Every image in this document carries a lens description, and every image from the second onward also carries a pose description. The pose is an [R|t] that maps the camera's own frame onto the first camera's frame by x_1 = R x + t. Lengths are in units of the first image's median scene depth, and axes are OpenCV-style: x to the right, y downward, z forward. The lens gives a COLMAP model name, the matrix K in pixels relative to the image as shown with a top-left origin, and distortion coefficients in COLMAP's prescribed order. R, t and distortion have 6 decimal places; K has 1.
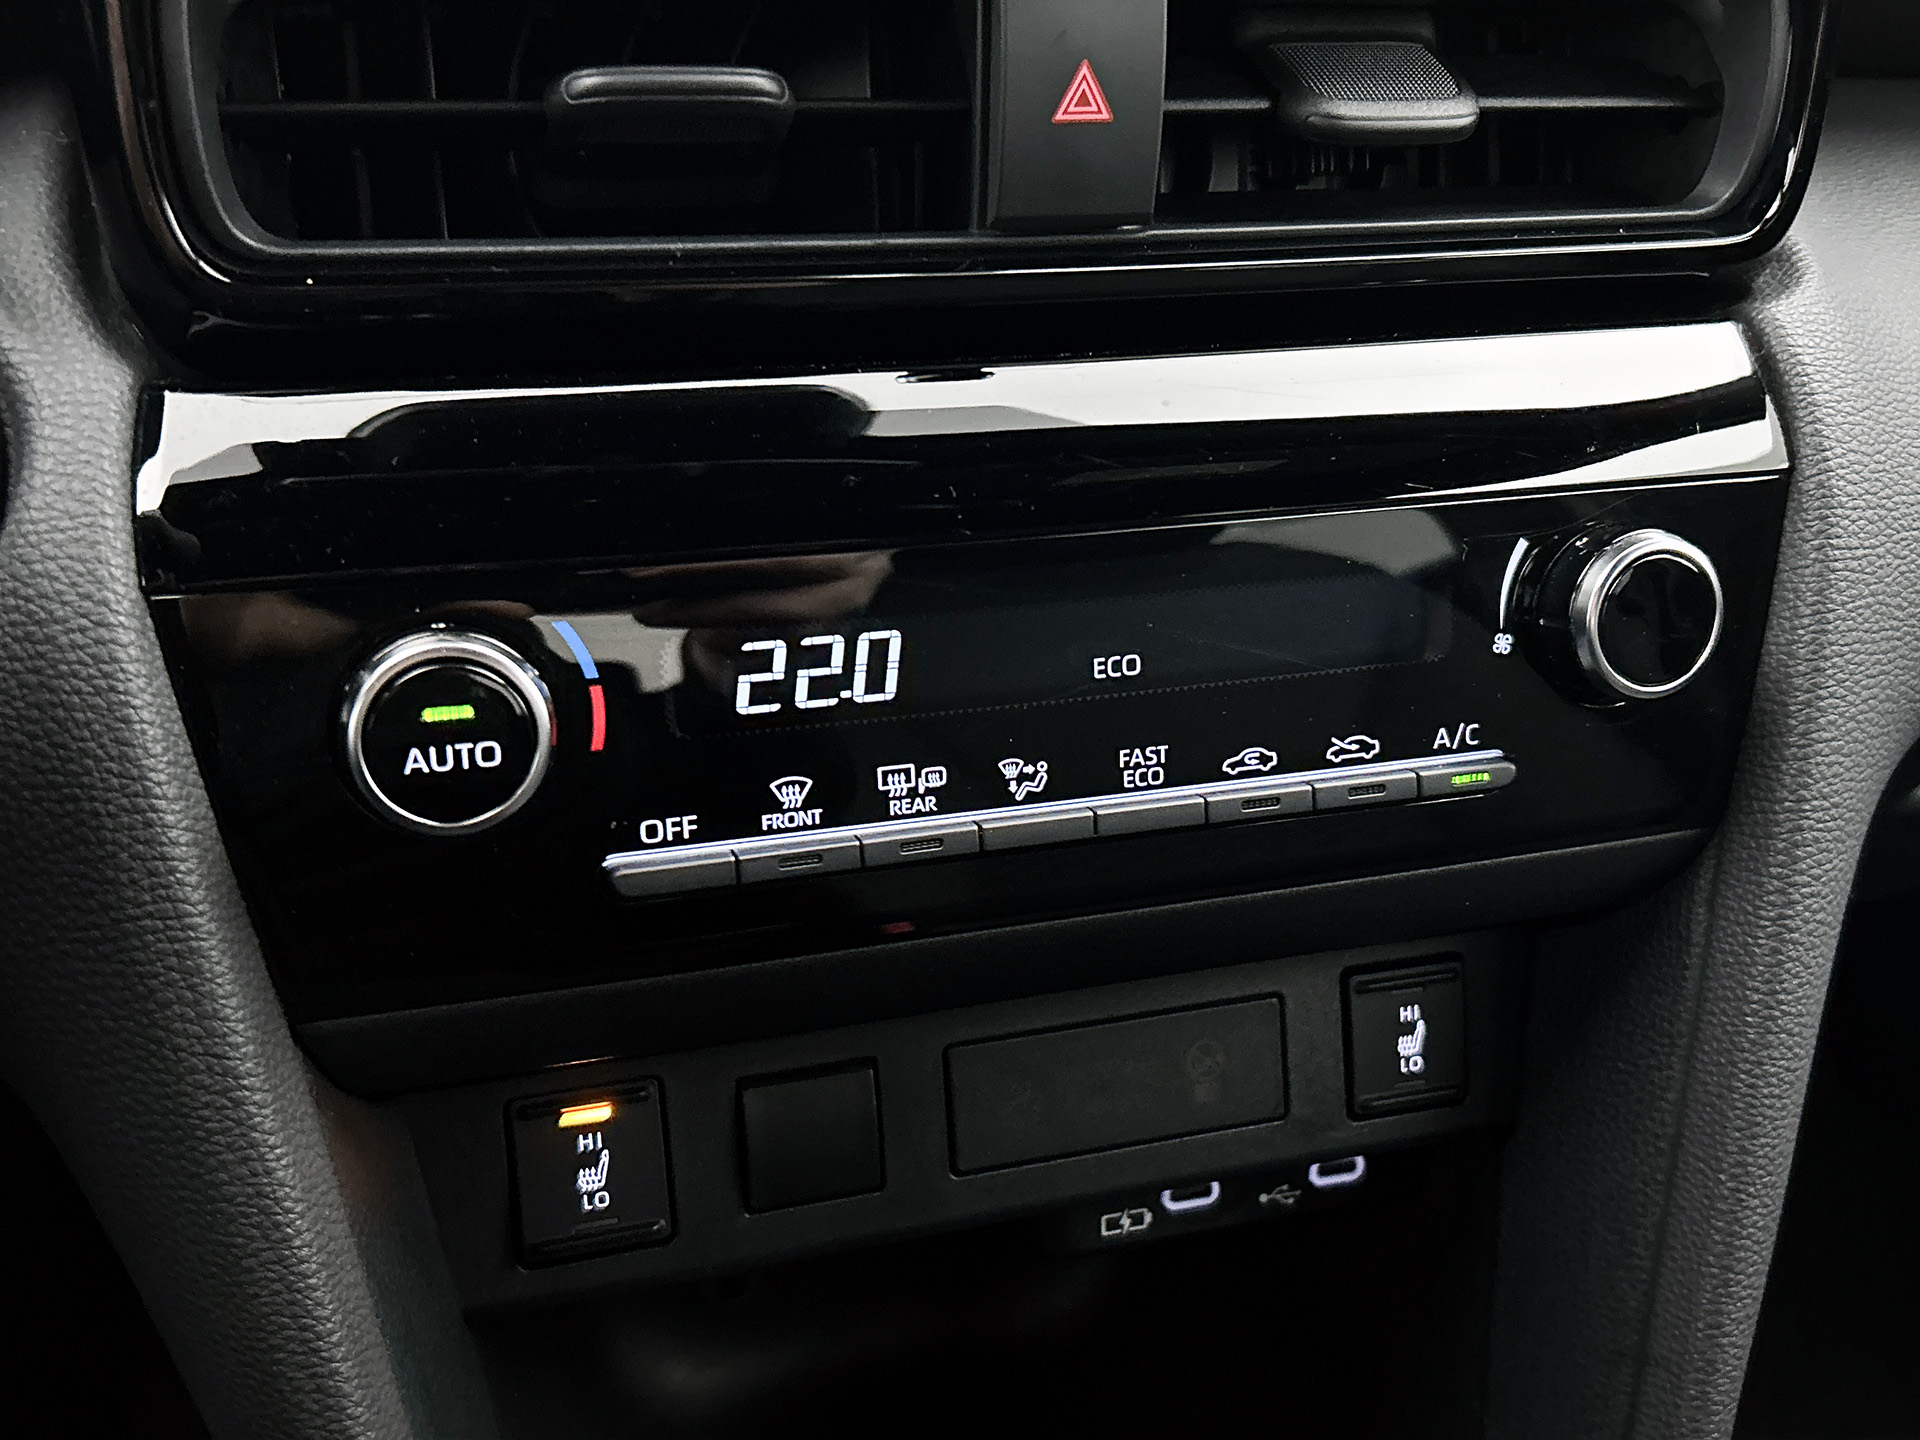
lens RADIAL K [[1868.1, 0, 960.0], [0, 1868.1, 720.0], [0, 0, 1]] dist [0.018850, -0.009161]
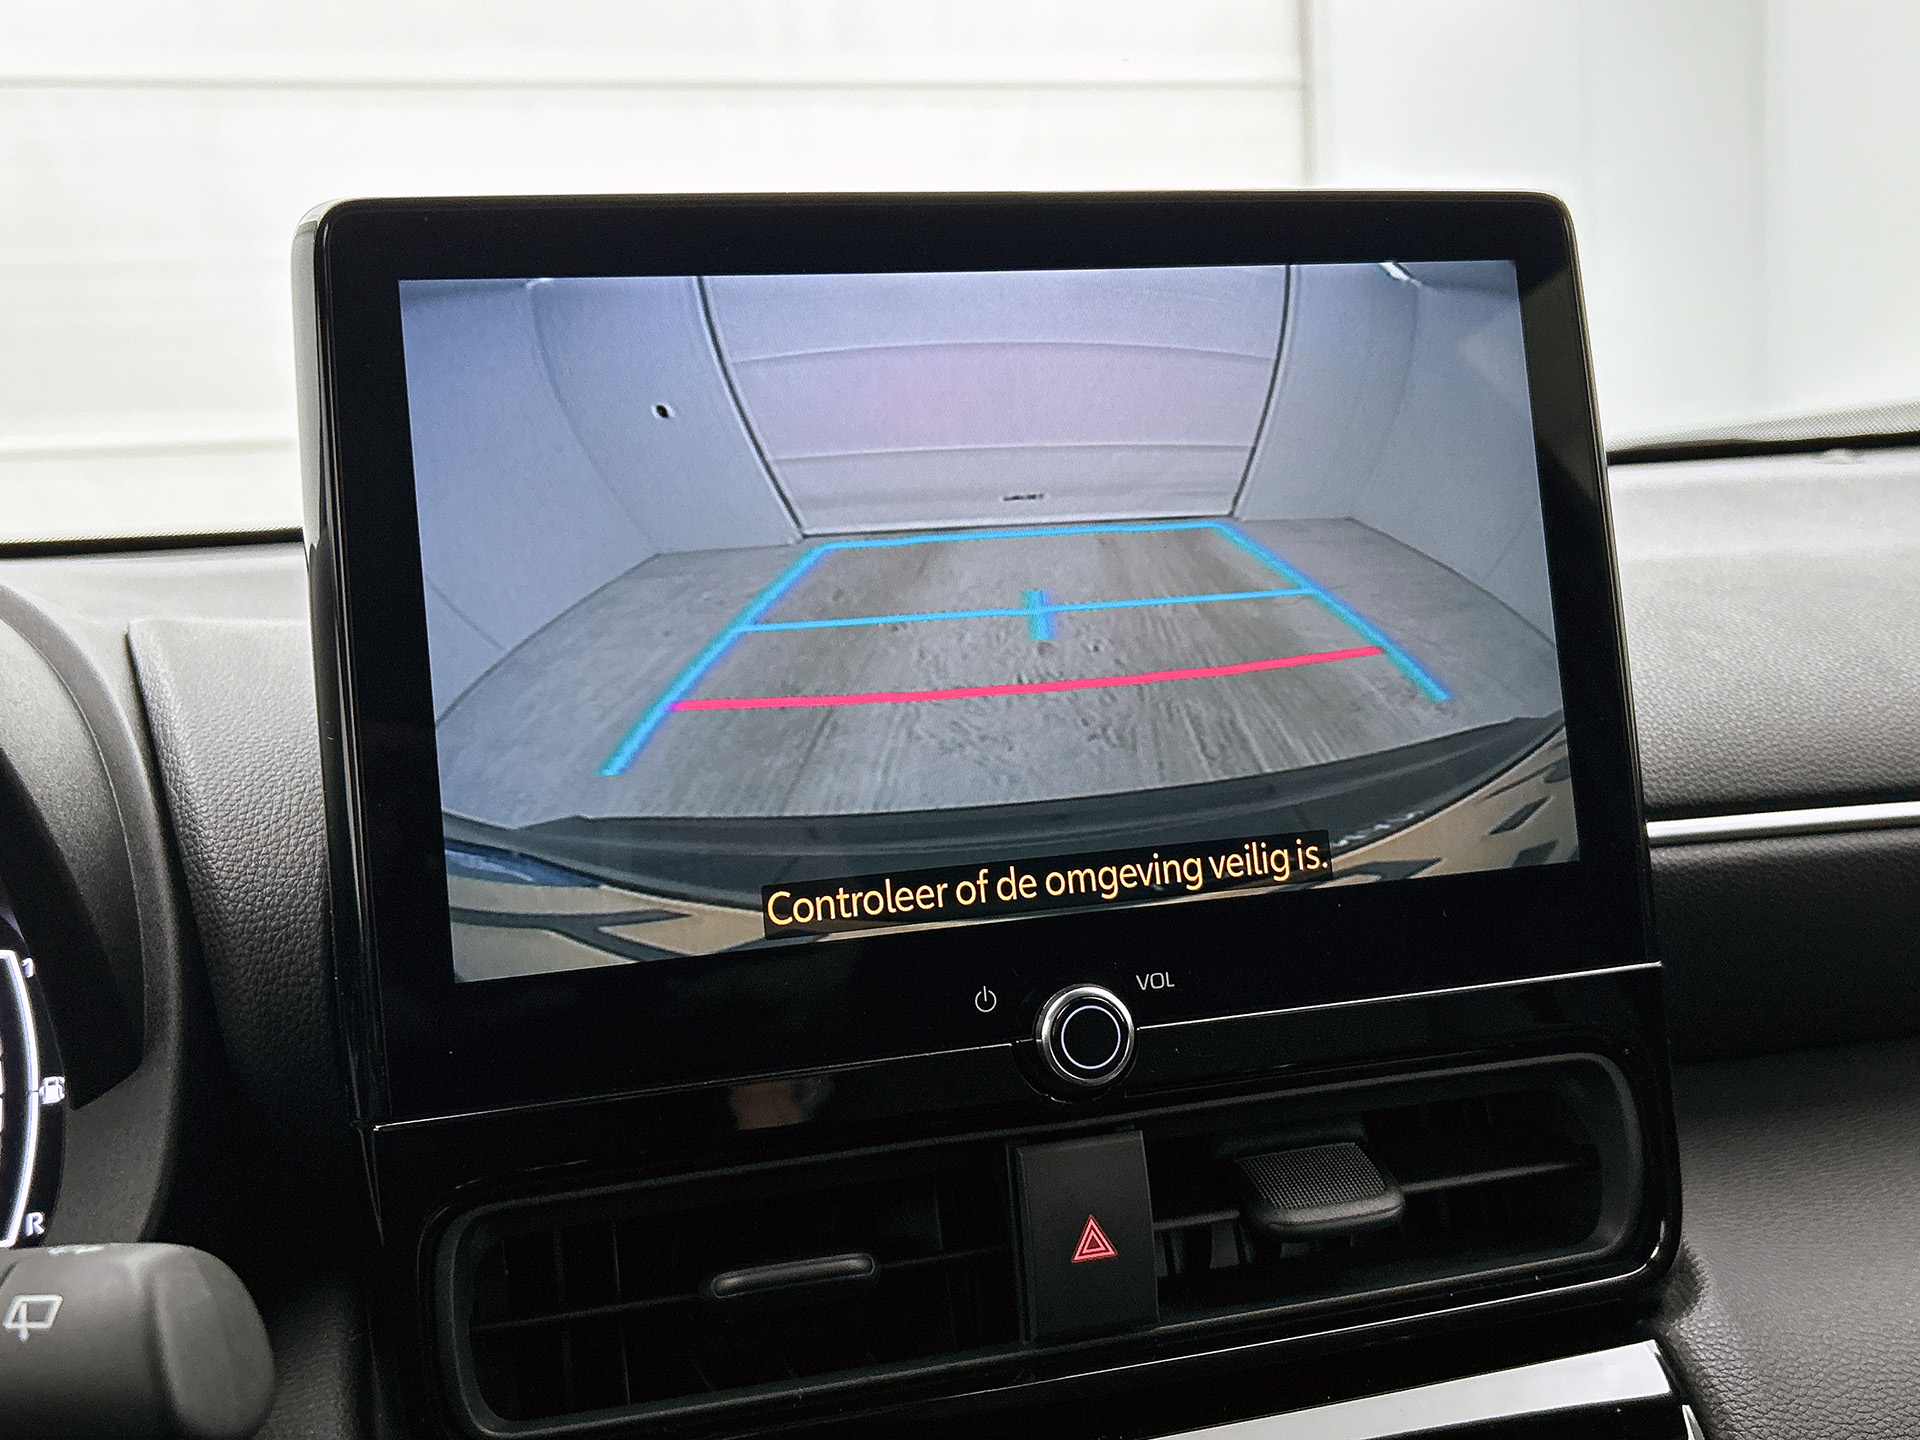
lens RADIAL K [[1868.1, 0, 960.0], [0, 1868.1, 720.0], [0, 0, 1]] dist [0.018850, -0.009161]
pose [[0.993103, -0.102468, -0.056982, 0.082515], [0.072365, 0.918080, -0.389733, -0.153447], [0.092249, 0.382921, 0.919163, -0.374203]]
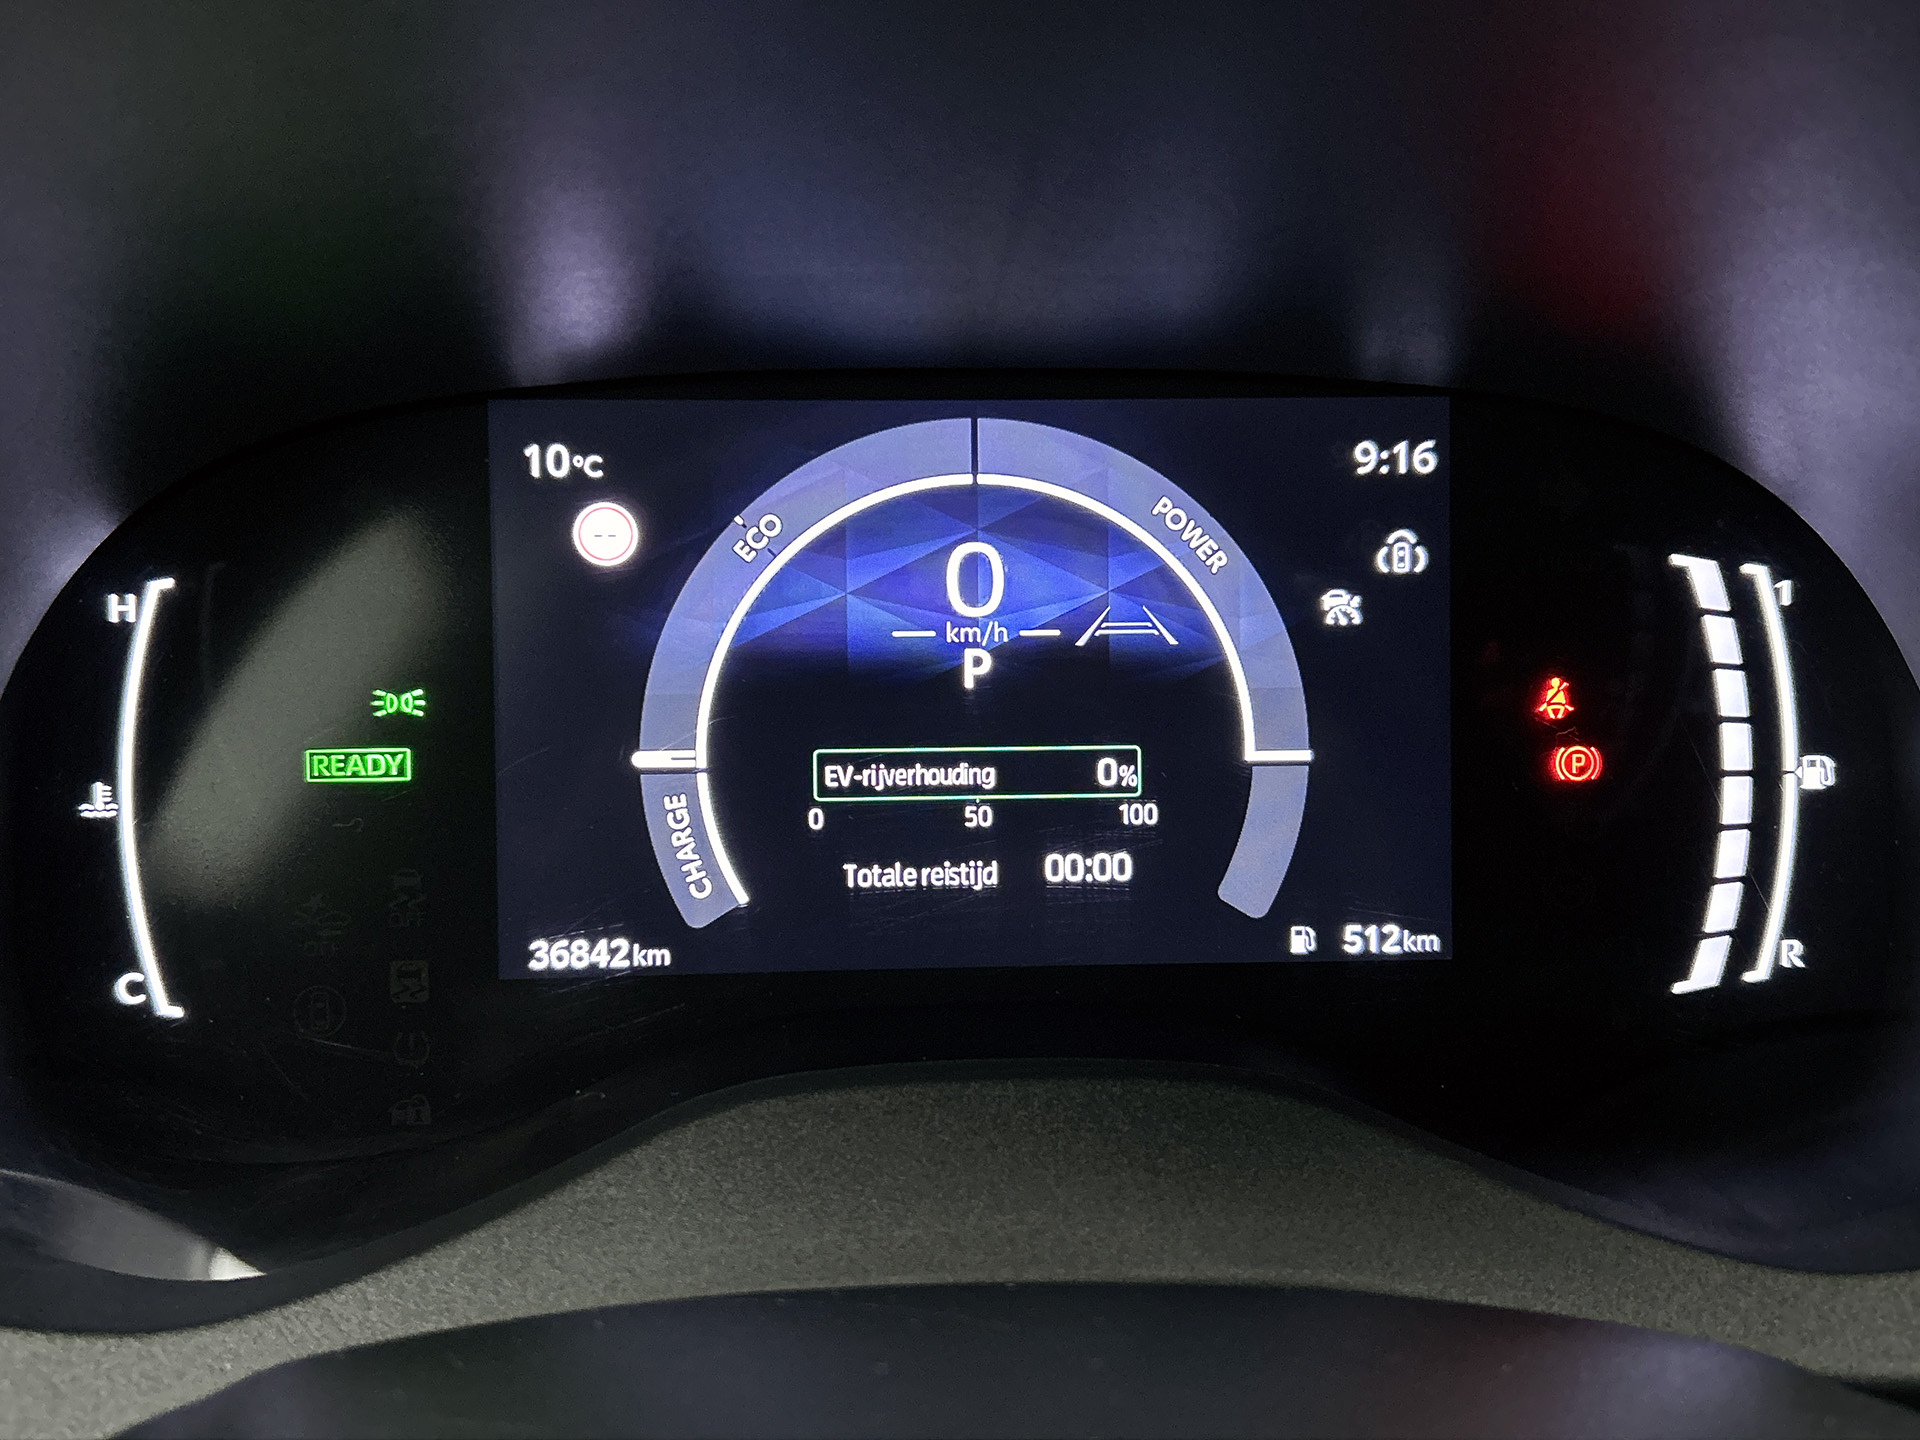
lens RADIAL K [[1868.1, 0, 960.0], [0, 1868.1, 720.0], [0, 0, 1]] dist [0.018850, -0.009161]
pose [[0.970495, 0.074873, -0.229201, -0.973862], [-0.087286, 0.995189, -0.044493, -0.456791], [0.224768, 0.063186, 0.972362, -0.095222]]
